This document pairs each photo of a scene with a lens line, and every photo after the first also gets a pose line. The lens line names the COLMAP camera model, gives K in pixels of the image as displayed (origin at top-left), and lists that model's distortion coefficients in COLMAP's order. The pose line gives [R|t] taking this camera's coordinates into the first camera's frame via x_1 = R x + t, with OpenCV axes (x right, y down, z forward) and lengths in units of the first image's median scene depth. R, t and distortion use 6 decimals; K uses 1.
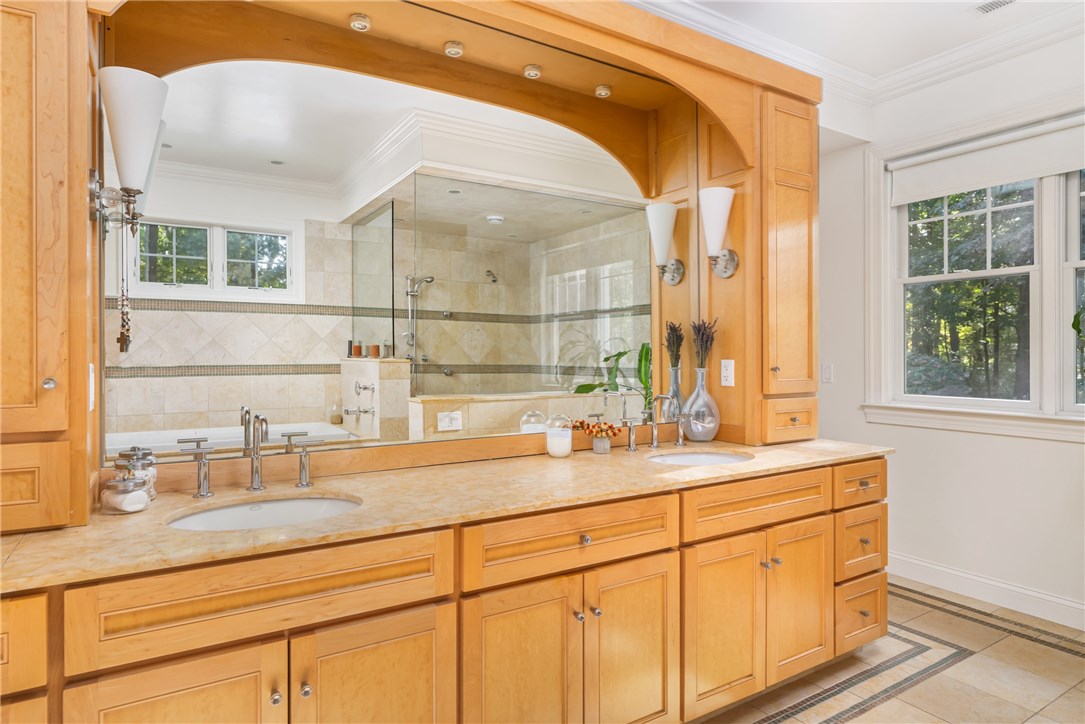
lens RADIAL K [[631.2, 0, 541.2], [0, 631.2, 349.9], [0, 0, 1]] dist [-0.004318, 0.000079]
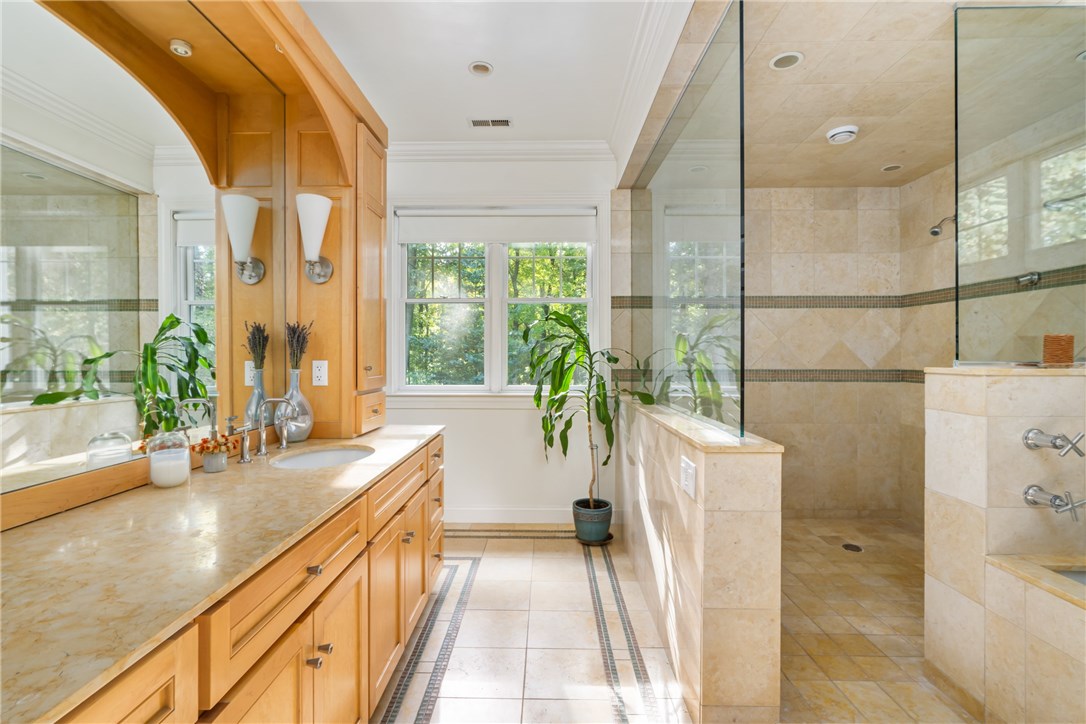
lens RADIAL K [[503.6, 0, 540.0], [0, 503.6, 352.6], [0, 0, 1]] dist [-0.000901, -0.000262]
pose [[0.548248, 0.003532, 0.836308, -0.207594], [-0.006307, 0.999980, -0.000089, -0.000360], [-0.836292, -0.005226, 0.548260, 0.224927]]
